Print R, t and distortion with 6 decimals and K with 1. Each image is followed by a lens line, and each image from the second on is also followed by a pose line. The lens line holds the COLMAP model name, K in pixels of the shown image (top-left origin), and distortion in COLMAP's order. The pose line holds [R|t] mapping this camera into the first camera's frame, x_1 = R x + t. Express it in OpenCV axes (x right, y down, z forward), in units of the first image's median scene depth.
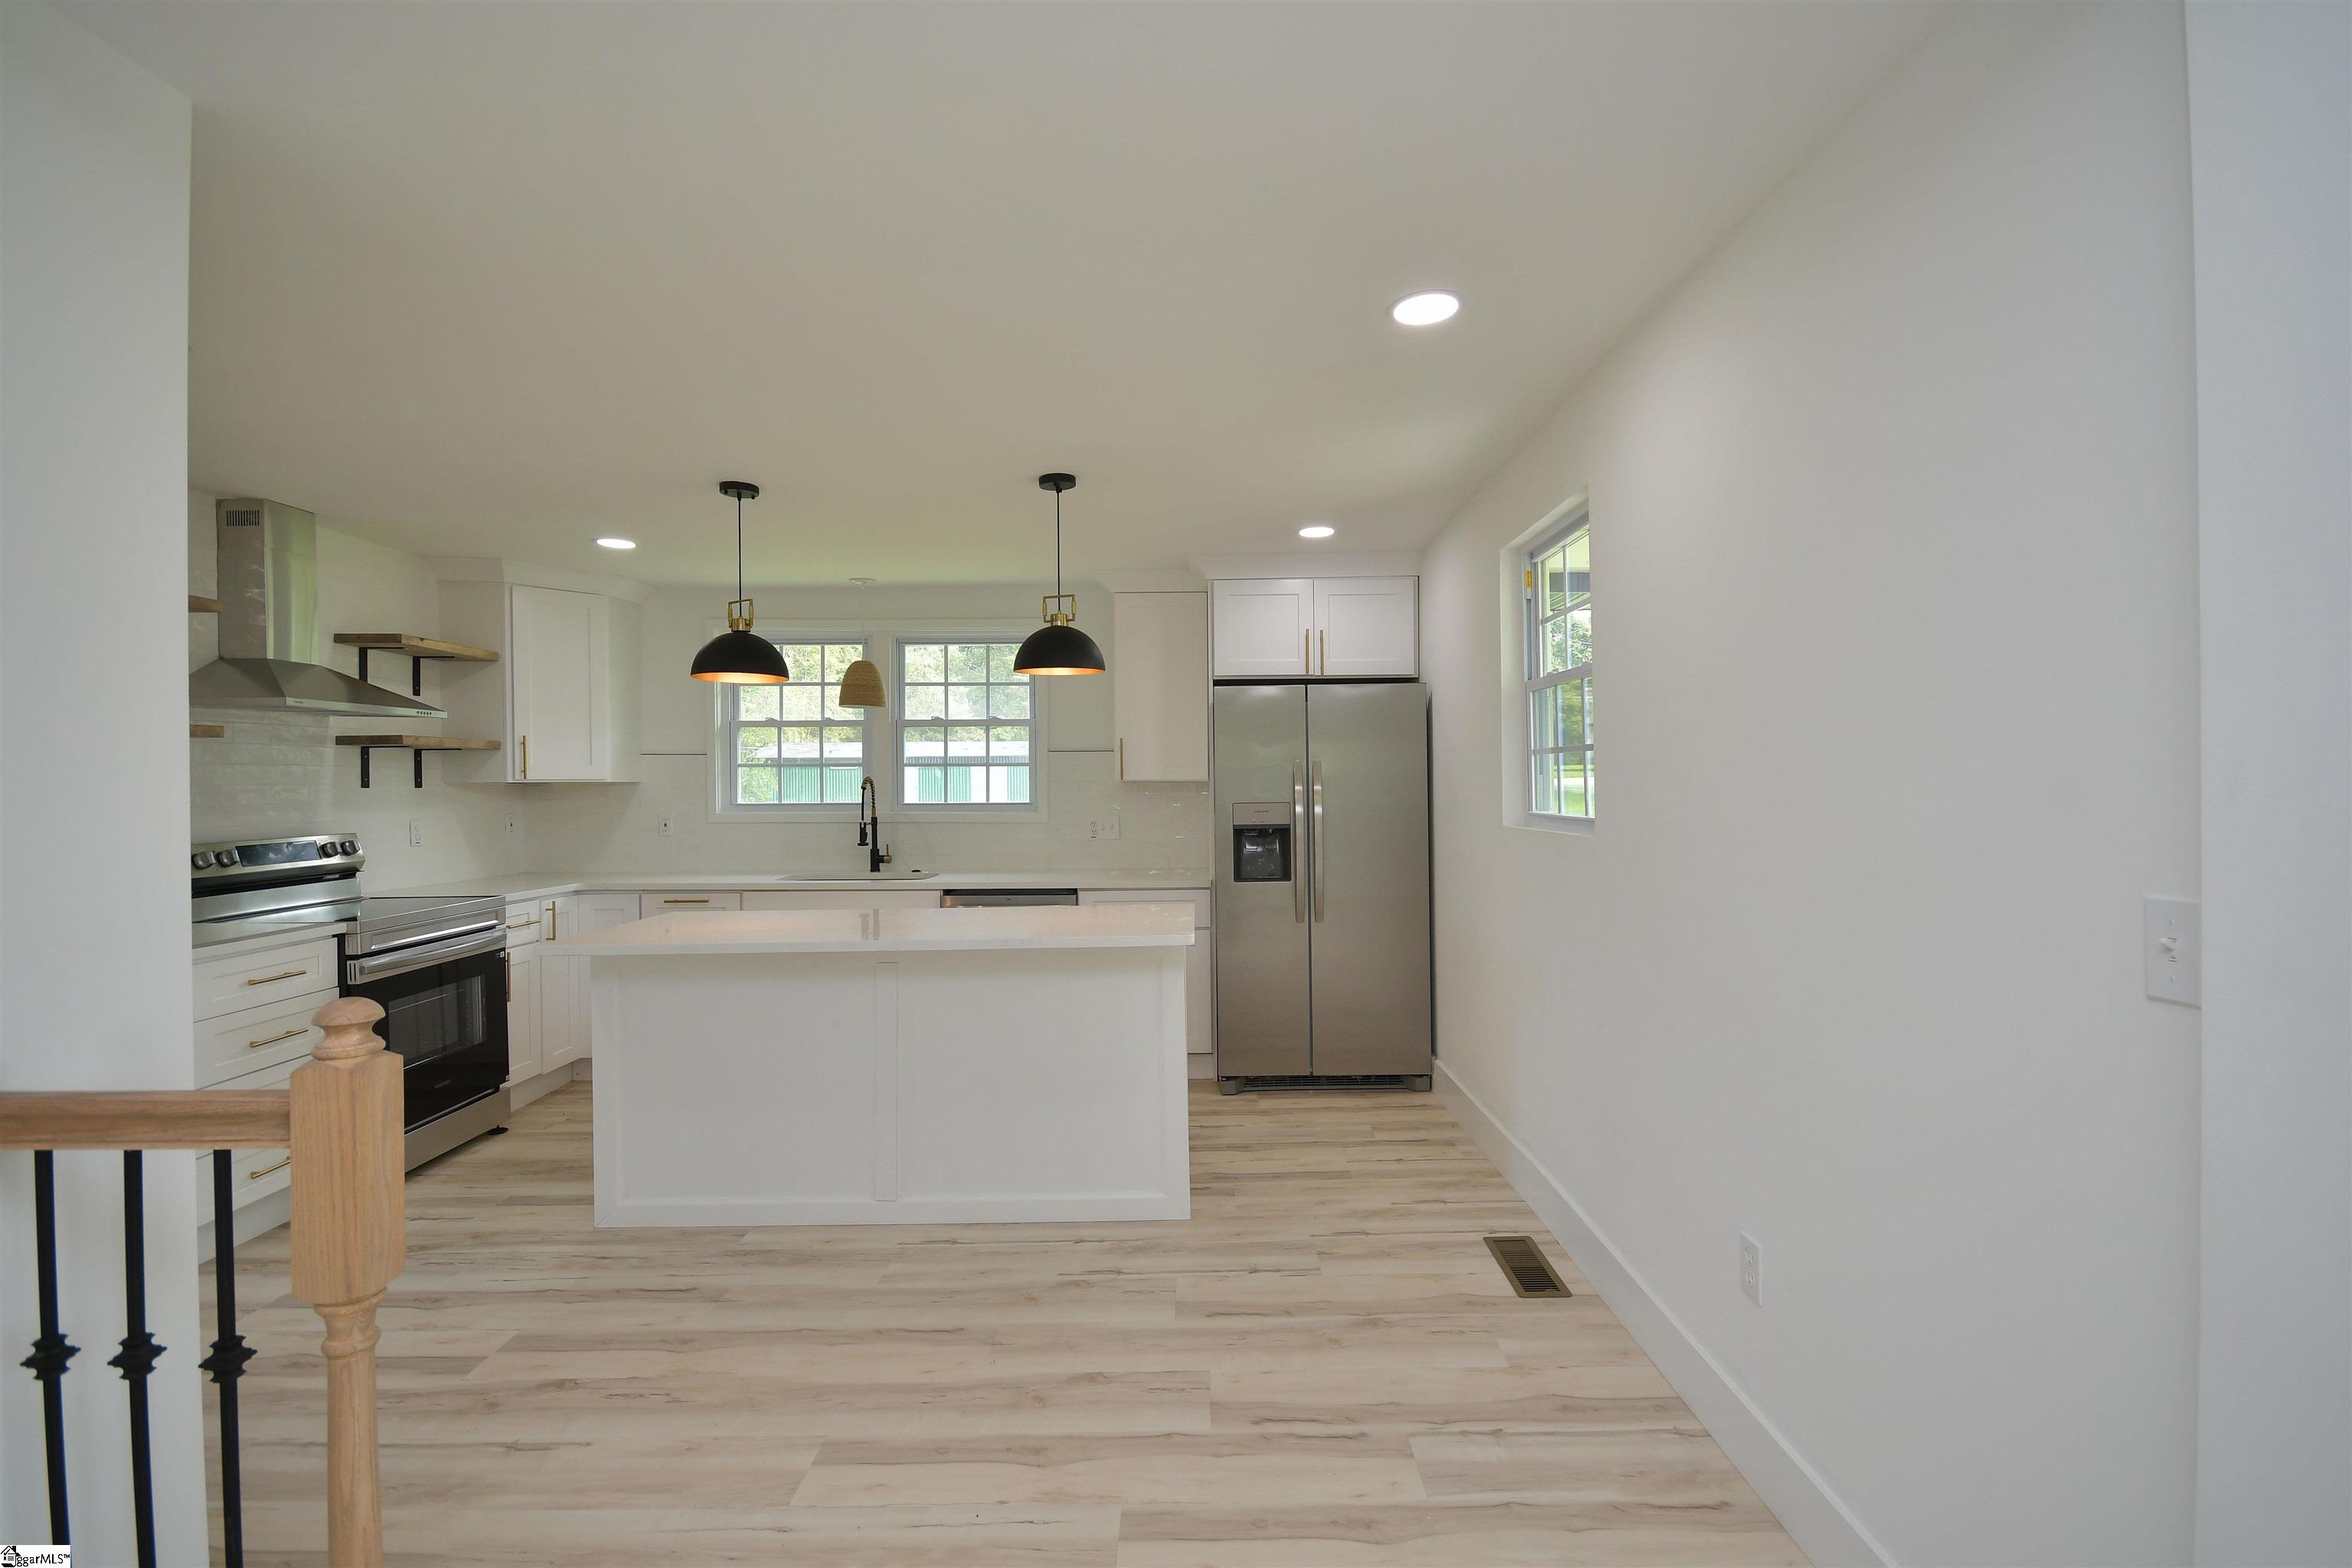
lens RADIAL K [[1097.4, 0, 1157.3], [0, 1097.4, 790.5], [0, 0, 1]] dist [-0.001164, 0.002159]
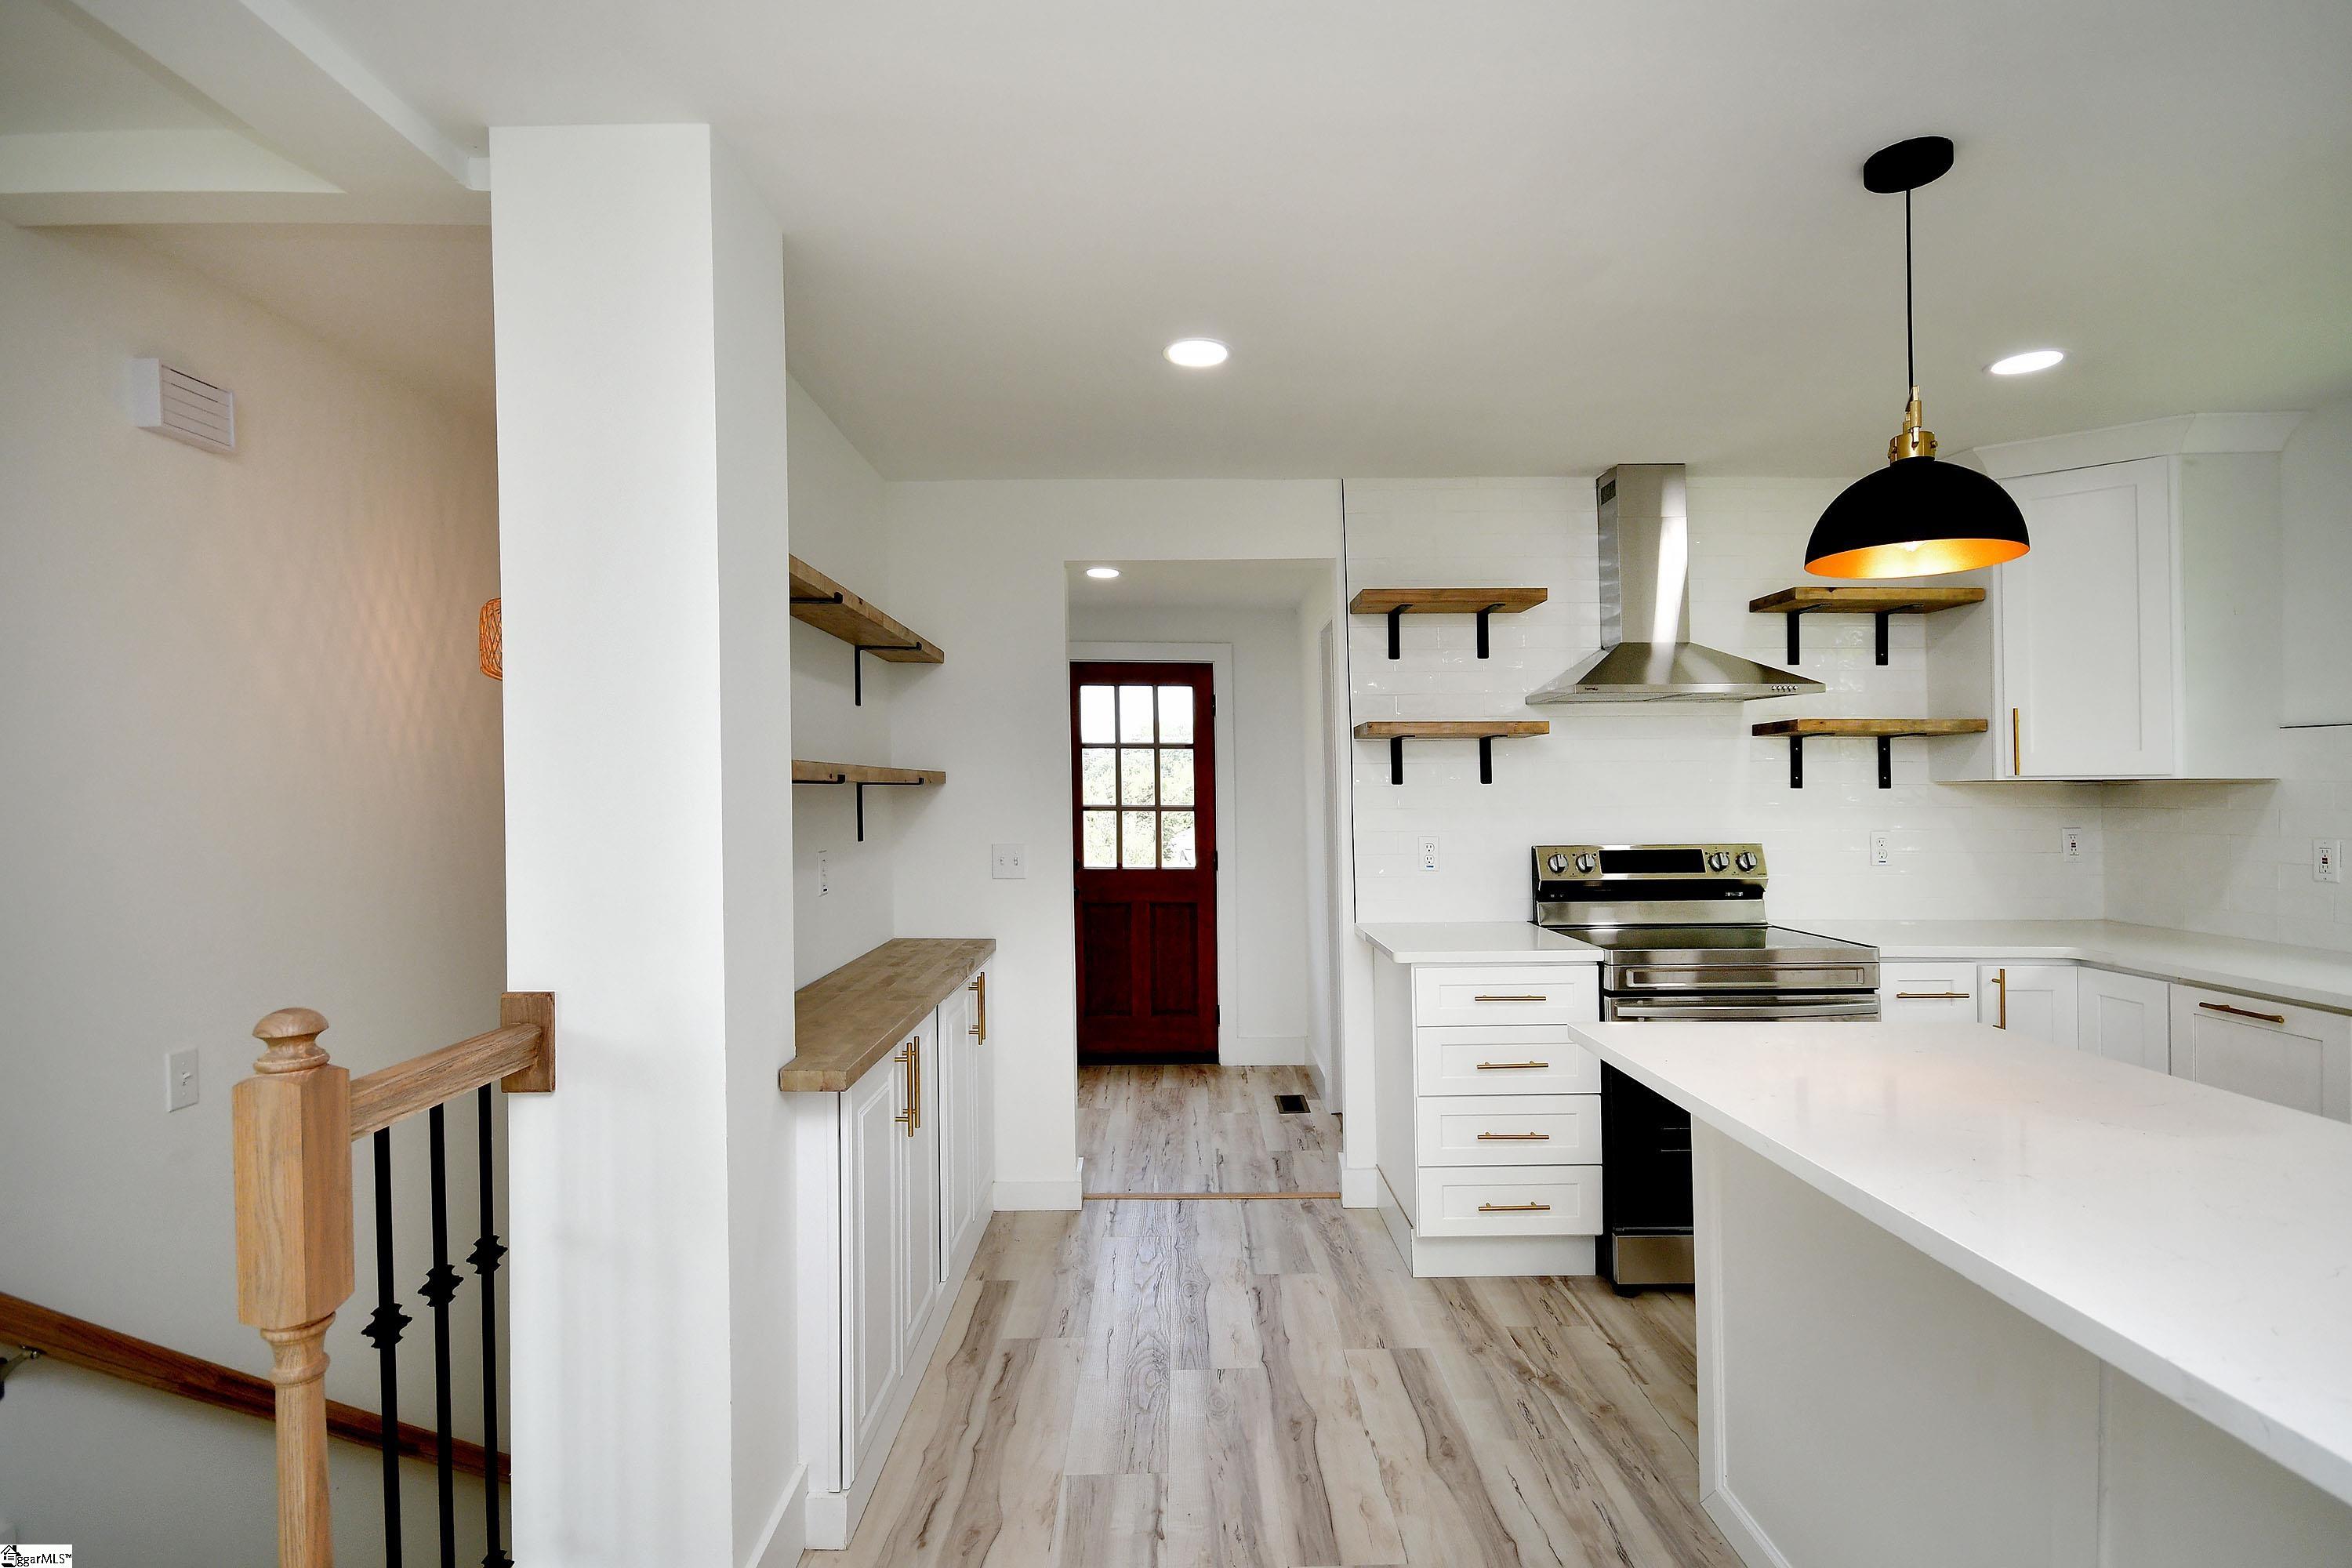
lens RADIAL K [[1097.4, 0, 1154.5], [0, 1097.4, 793.0], [0, 0, 1]] dist [-0.001164, 0.002159]
pose [[0.035810, 0.005157, -0.999345, 0.066621], [-0.005684, 0.999972, 0.004957, -0.000127], [0.999342, 0.005503, 0.035839, 0.508305]]
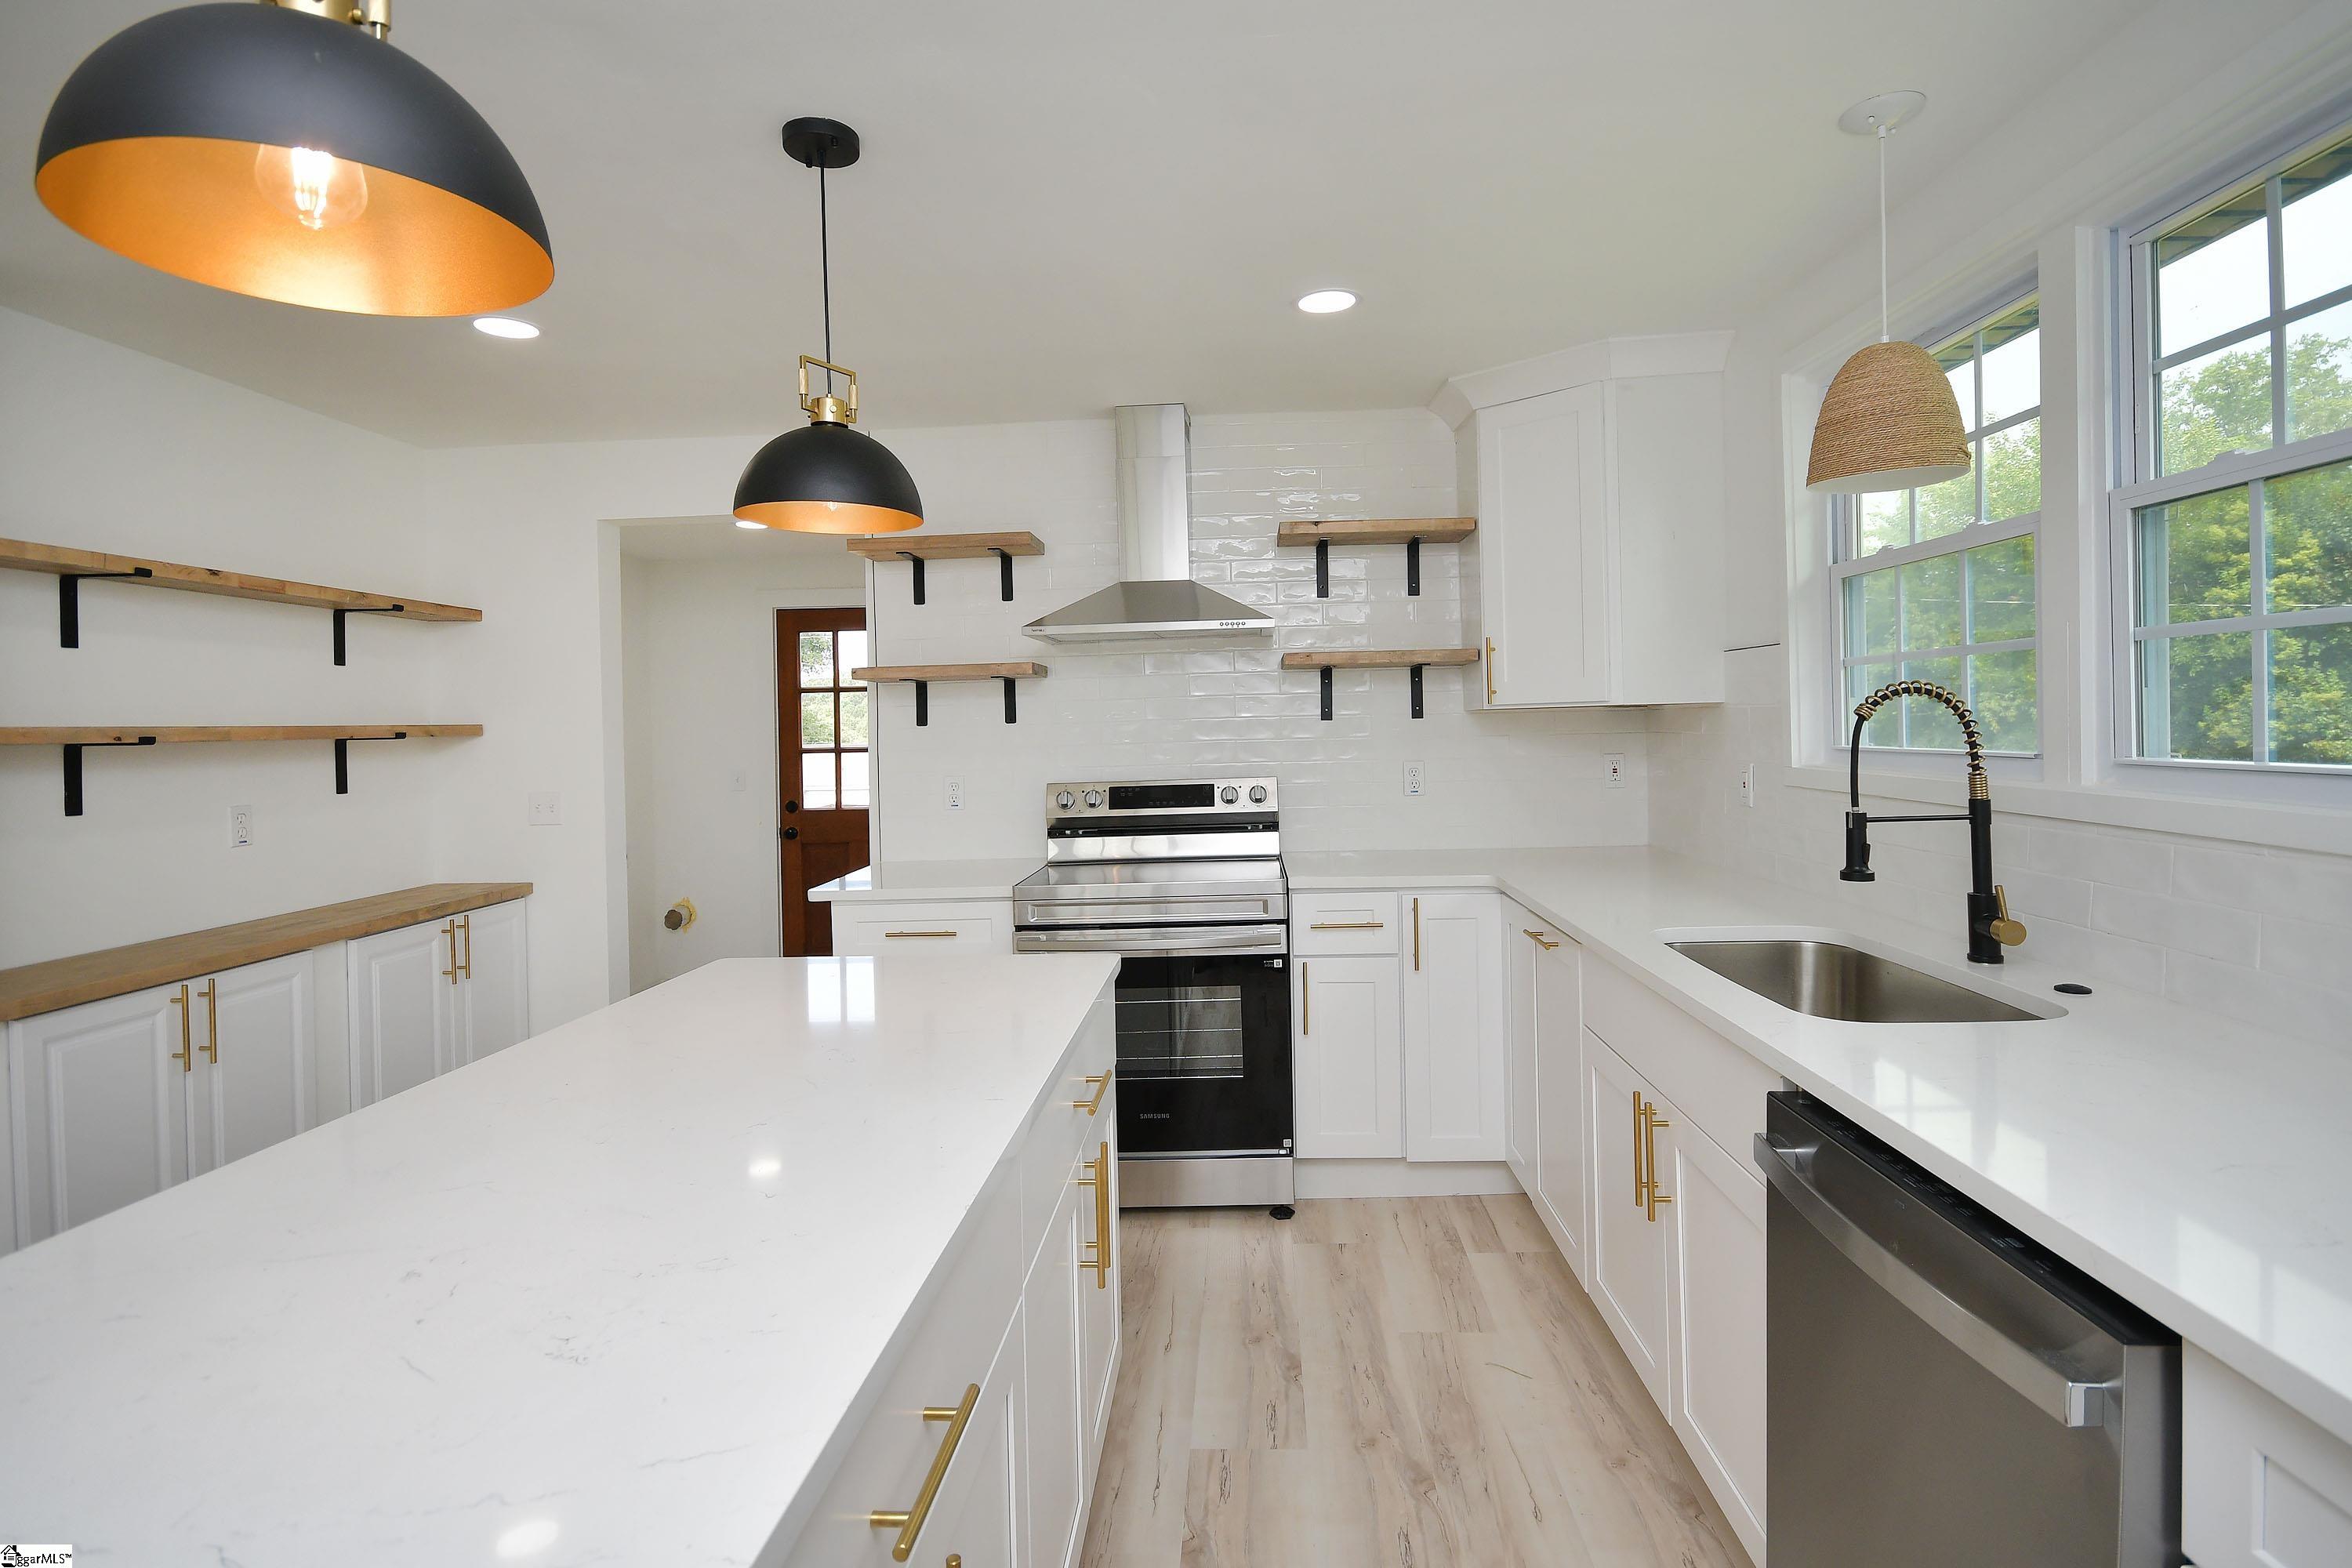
lens RADIAL K [[1097.4, 0, 1223.0], [0, 1097.4, 742.7], [0, 0, 1]] dist [-0.001164, 0.002159]
pose [[-0.010684, 0.021456, -0.999713, 0.091088], [0.016942, 0.999630, 0.021273, -0.004541], [0.999799, -0.016710, -0.011043, 0.935784]]
